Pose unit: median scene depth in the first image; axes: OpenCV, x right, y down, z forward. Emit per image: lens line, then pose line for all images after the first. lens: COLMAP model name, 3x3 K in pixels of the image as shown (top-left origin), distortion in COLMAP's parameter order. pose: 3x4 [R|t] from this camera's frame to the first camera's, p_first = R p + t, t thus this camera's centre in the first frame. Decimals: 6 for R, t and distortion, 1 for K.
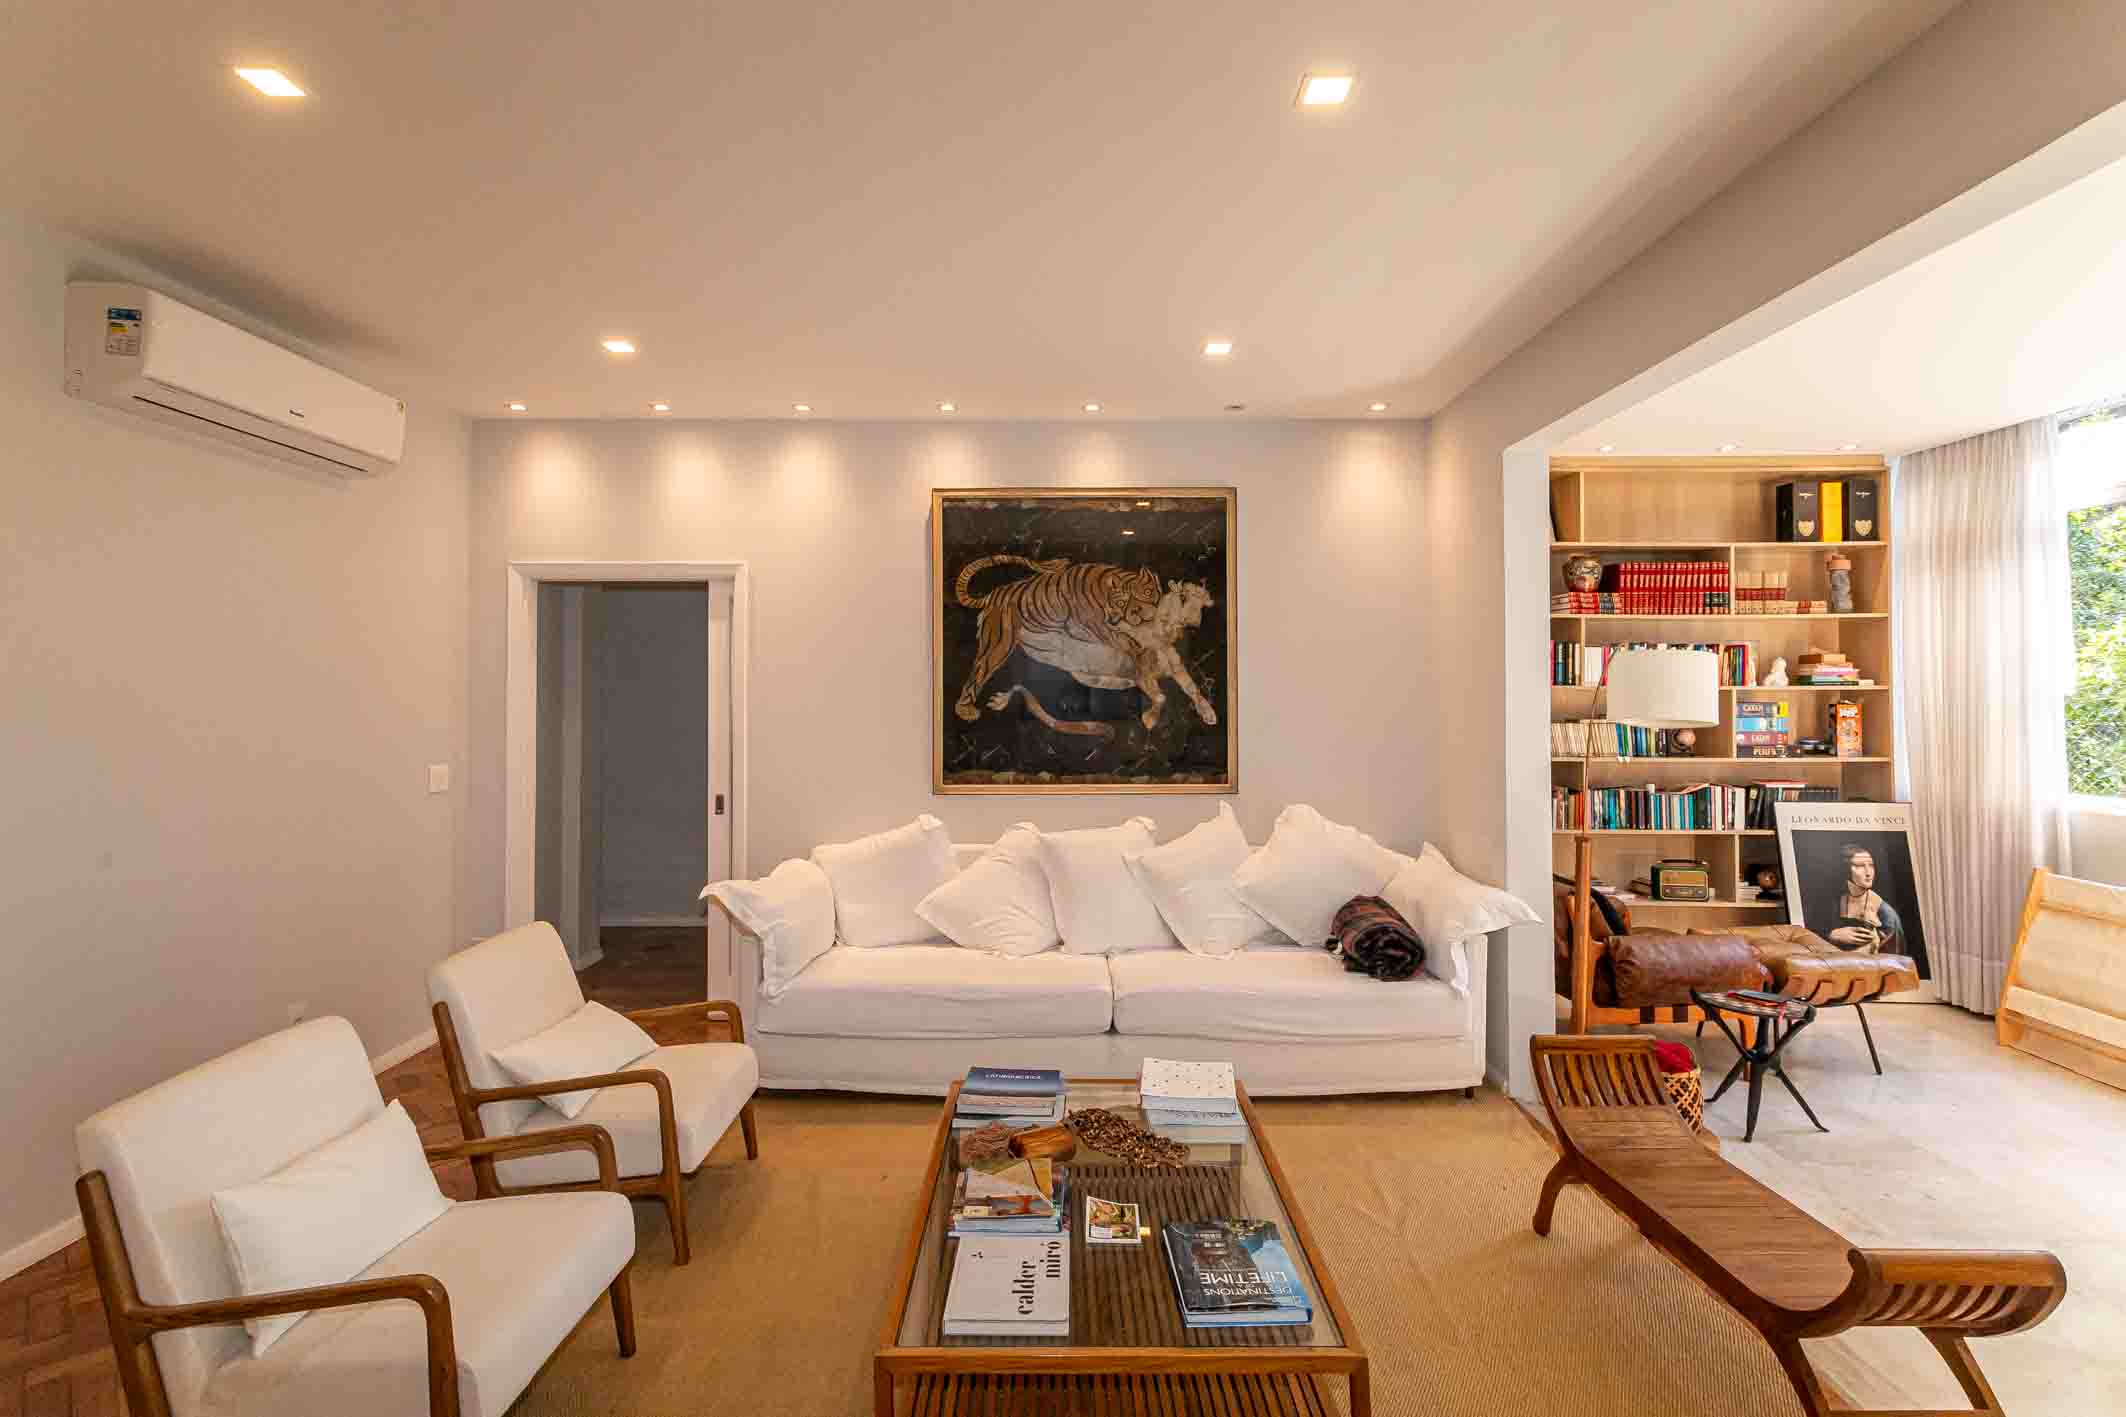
lens RADIAL K [[994.9, 0, 1061.8], [0, 994.9, 672.9], [0, 0, 1]] dist [0.016944, 0.000319]
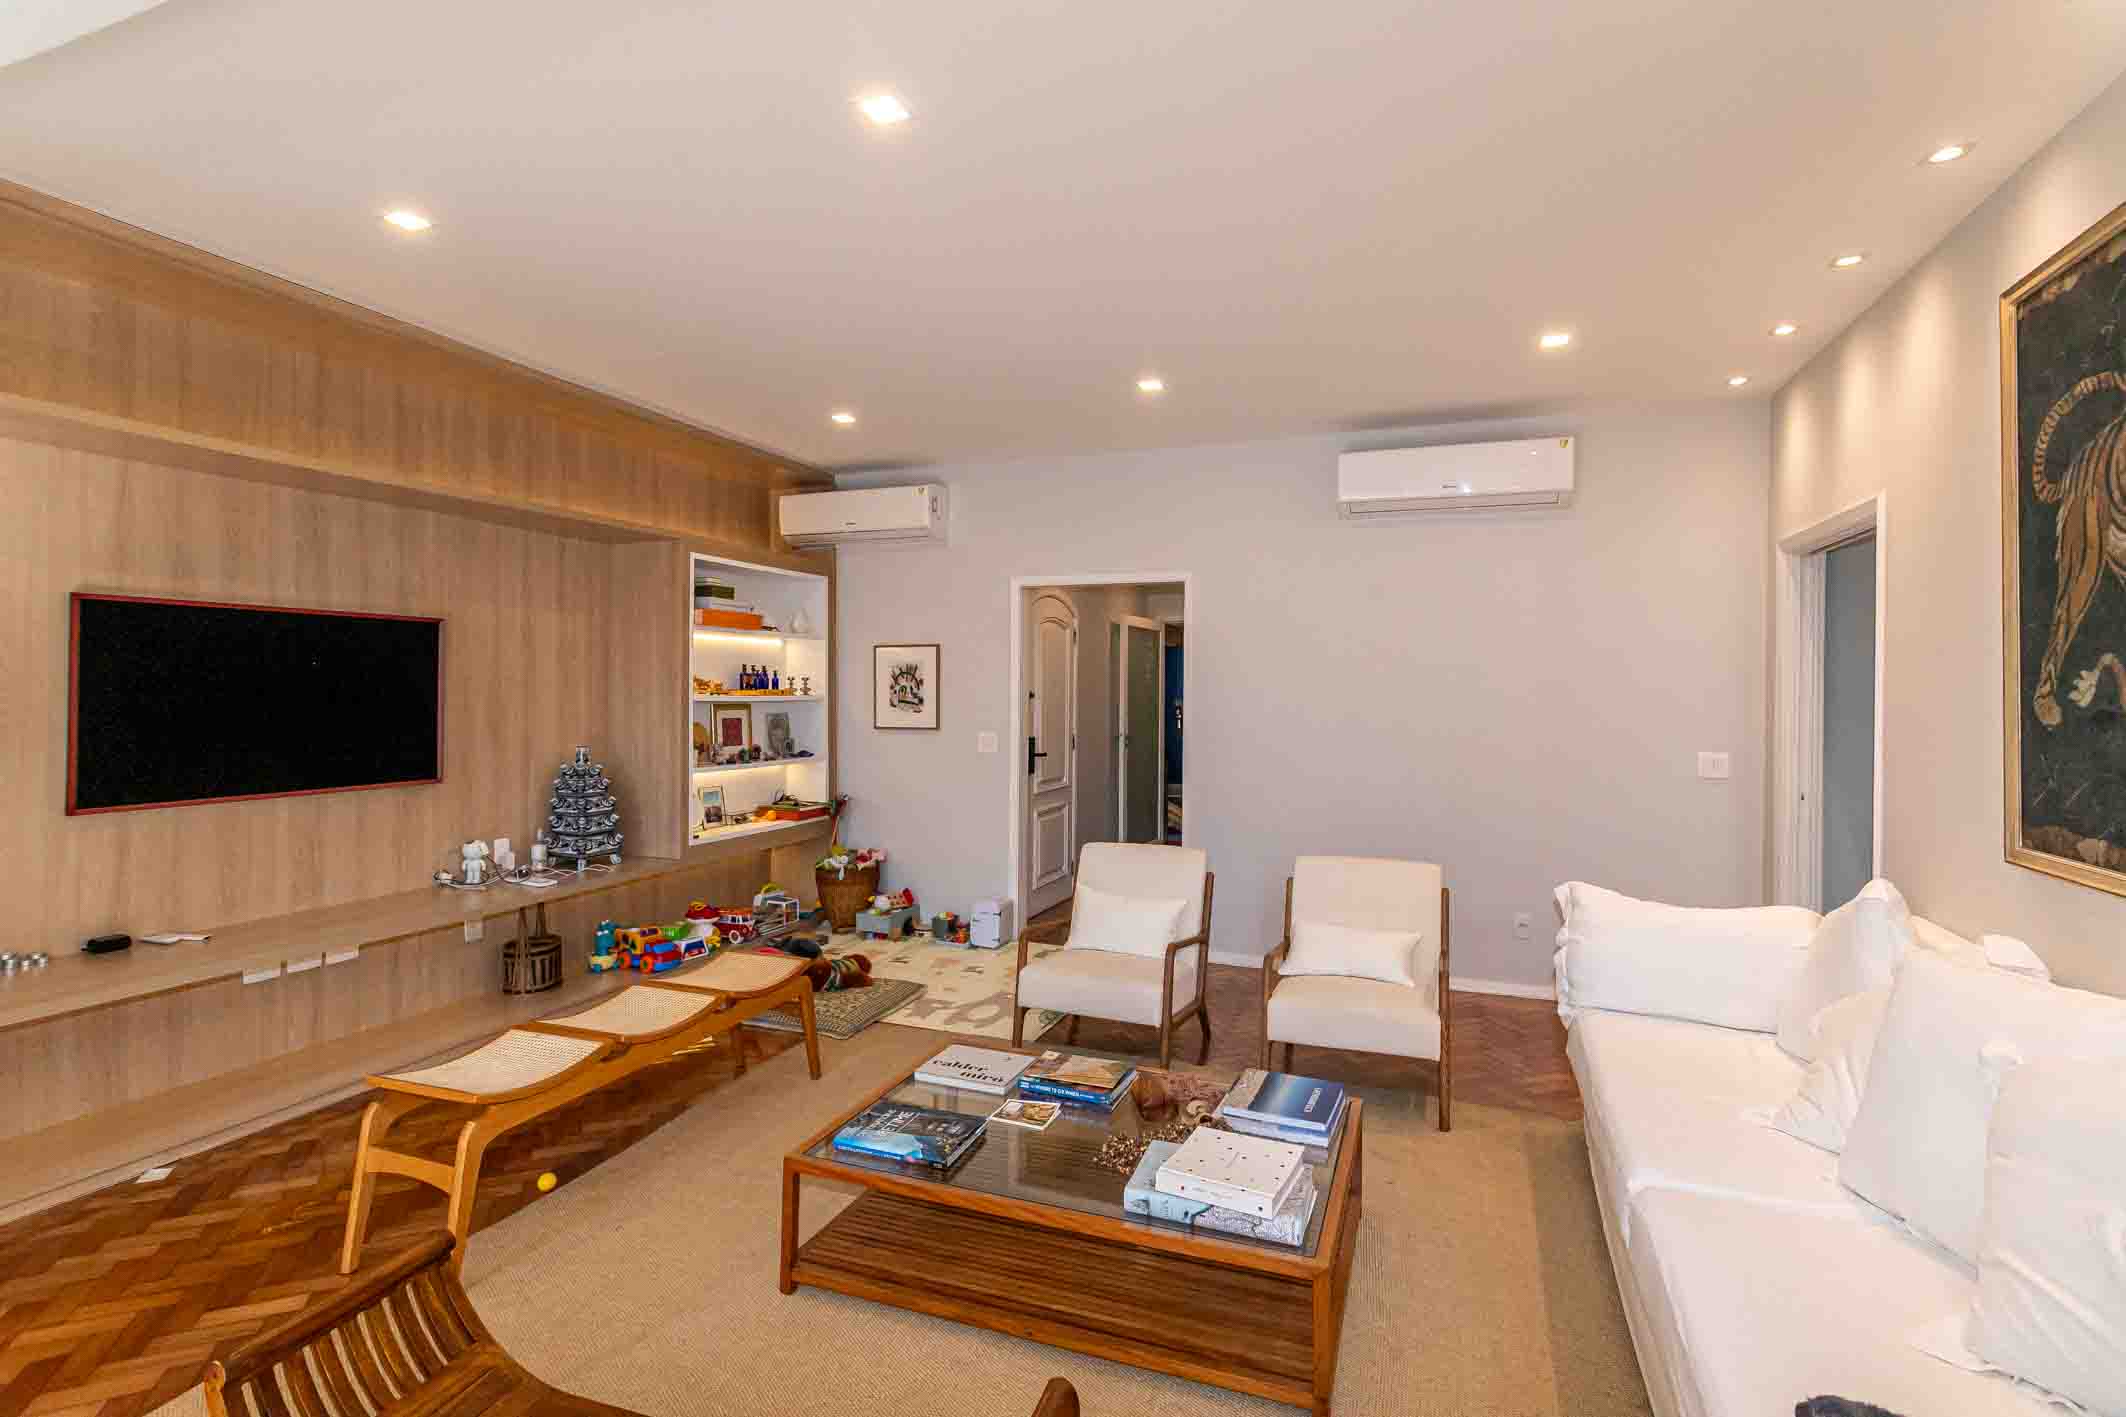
lens RADIAL K [[998.2, 0, 1066.7], [0, 998.2, 699.3], [0, 0, 1]] dist [-0.000733, 0.000348]
pose [[-0.353733, 0.006306, -0.935325, 0.457149], [0.012982, 0.999914, 0.001831, 0.021923], [0.935256, -0.011495, -0.353785, 0.590471]]
